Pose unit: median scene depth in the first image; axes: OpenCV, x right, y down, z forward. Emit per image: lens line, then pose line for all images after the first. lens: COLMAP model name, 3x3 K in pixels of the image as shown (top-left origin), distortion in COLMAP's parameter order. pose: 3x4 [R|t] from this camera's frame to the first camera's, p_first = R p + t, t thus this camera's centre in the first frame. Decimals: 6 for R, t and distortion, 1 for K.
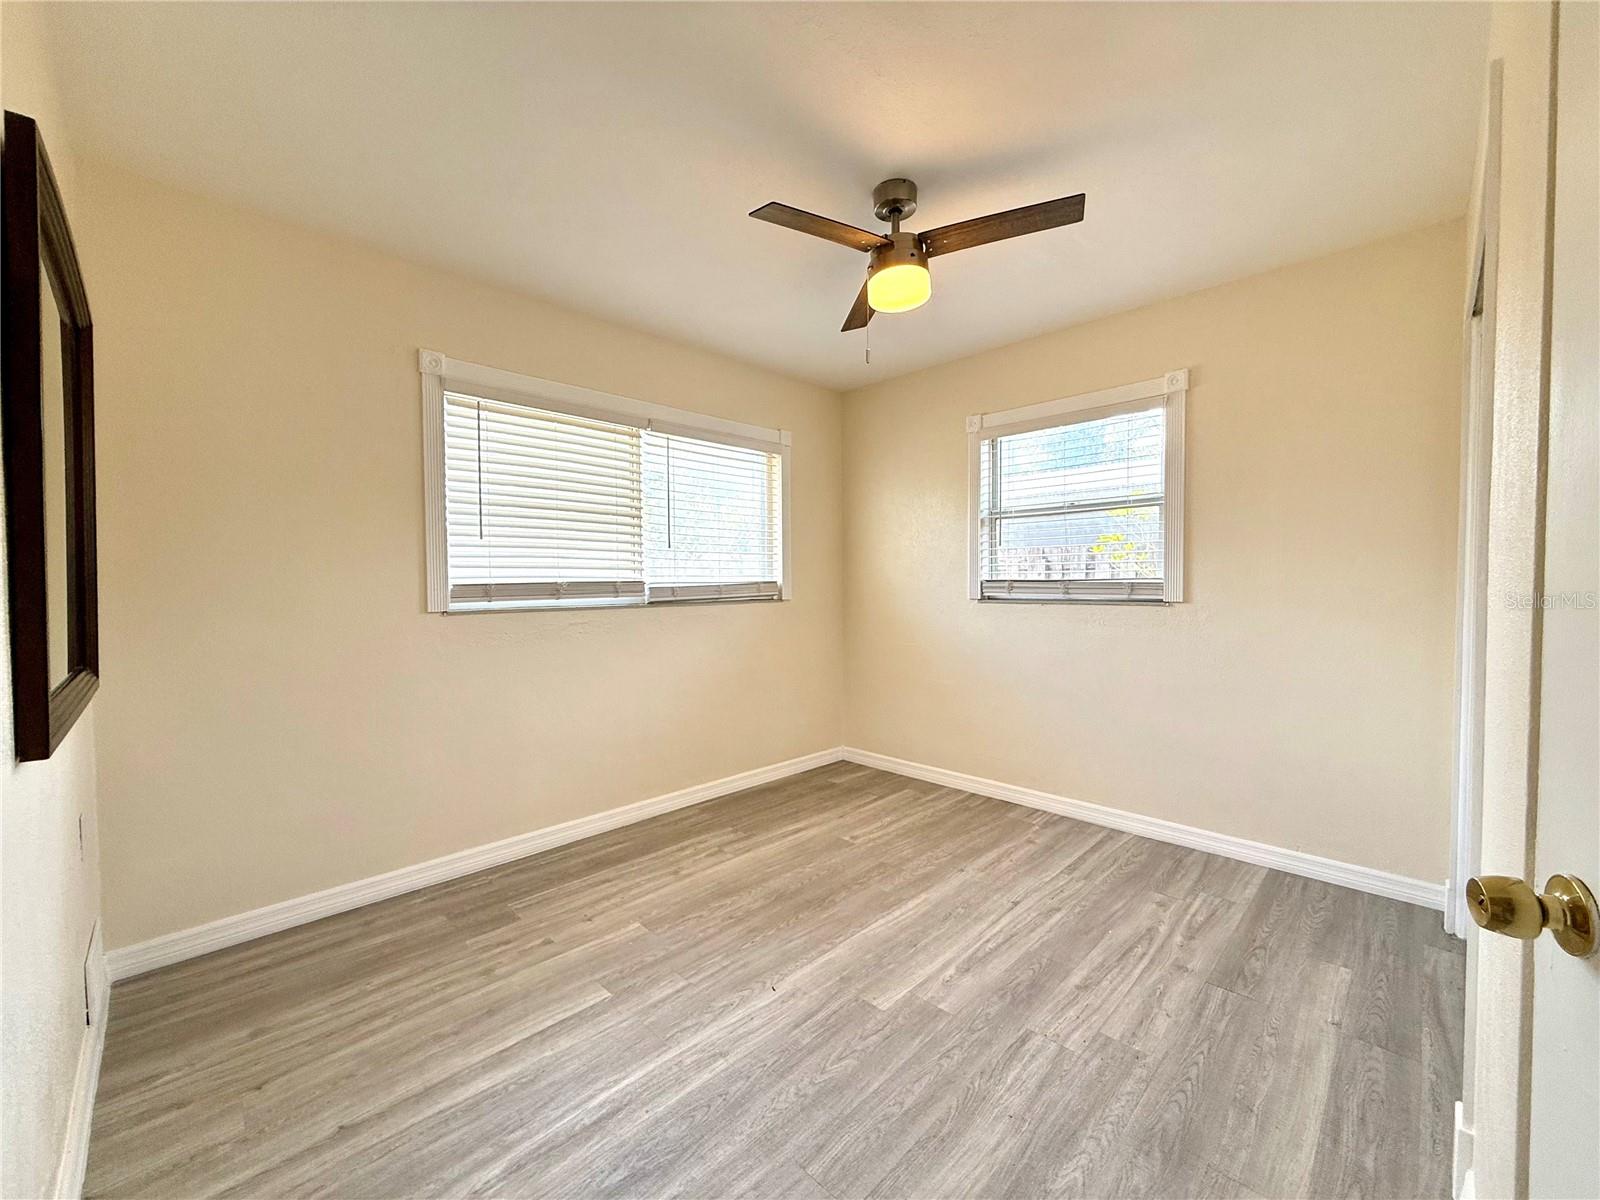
lens RADIAL K [[636.4, 0, 795.4], [0, 636.4, 601.5], [0, 0, 1]] dist [-0.000152, 0.000194]
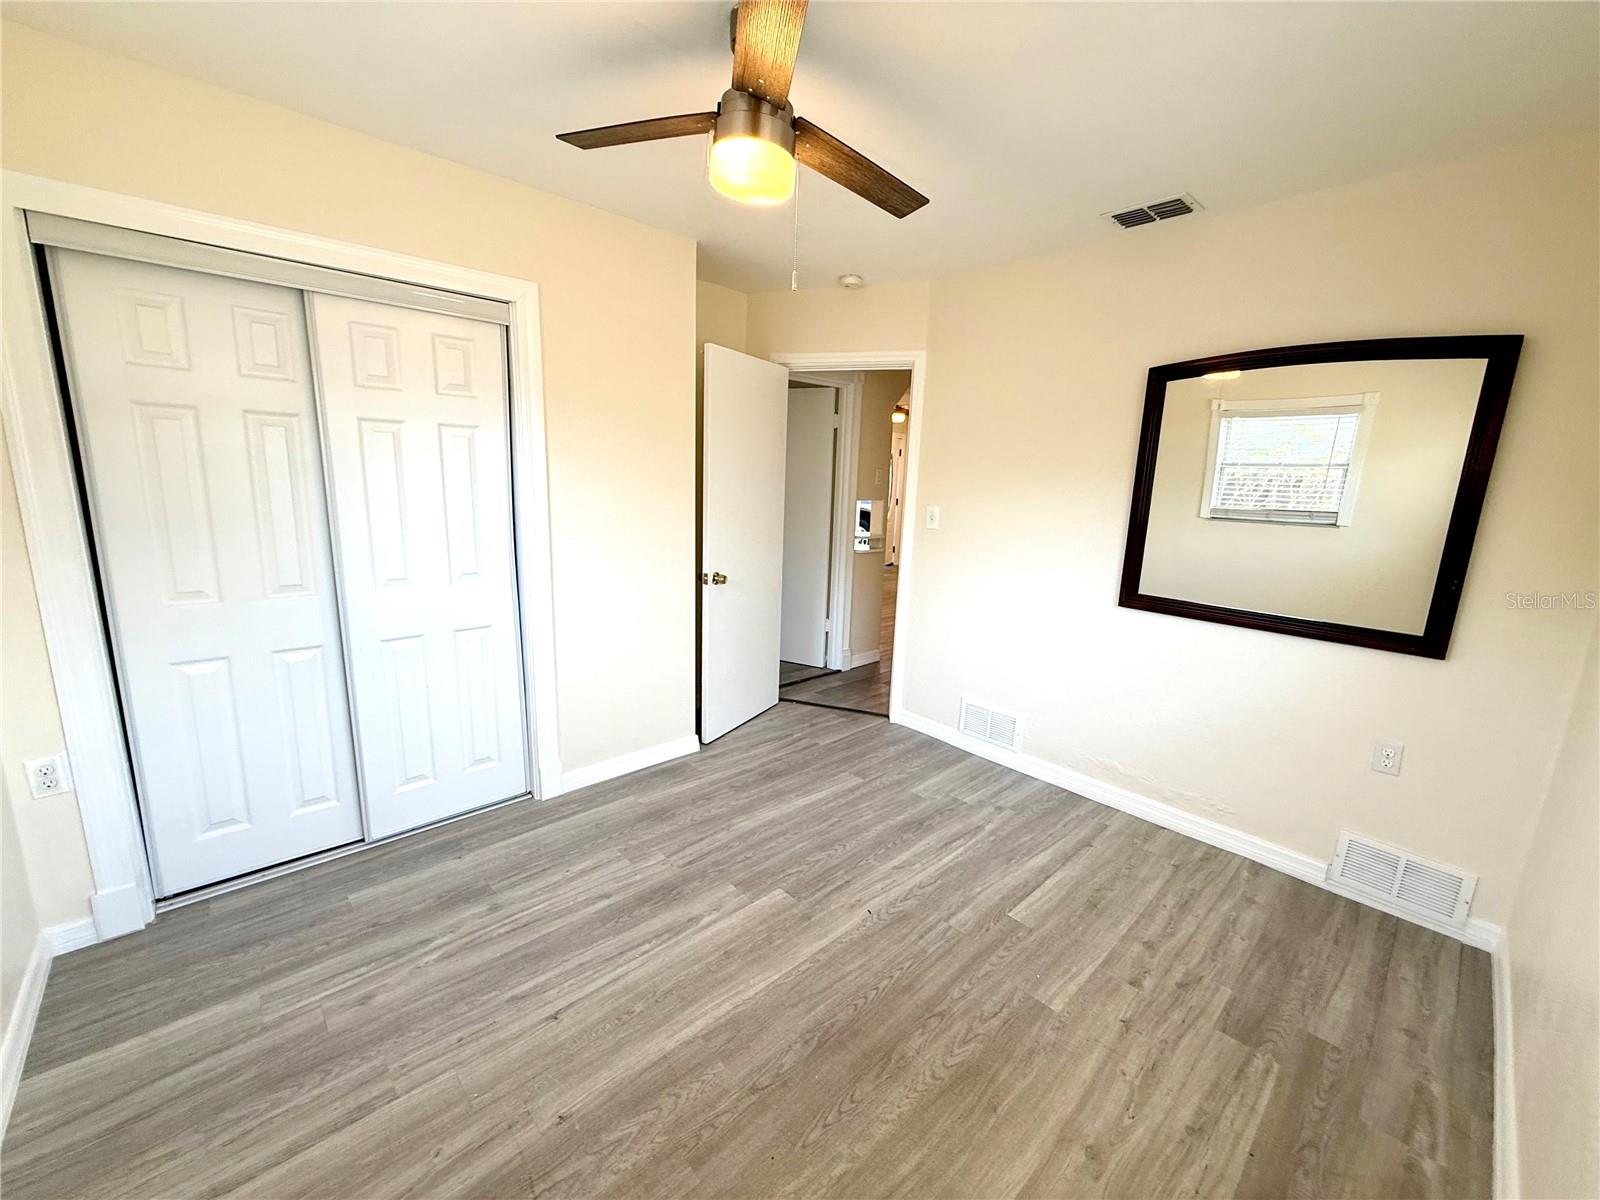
lens RADIAL K [[636.4, 0, 795.4], [0, 636.4, 601.5], [0, 0, 1]] dist [-0.000152, 0.000194]
pose [[-0.999038, -0.032709, 0.029211, 0.078698], [-0.025263, 0.973724, 0.226325, -0.180569], [-0.035846, 0.225369, -0.973614, 1.854825]]
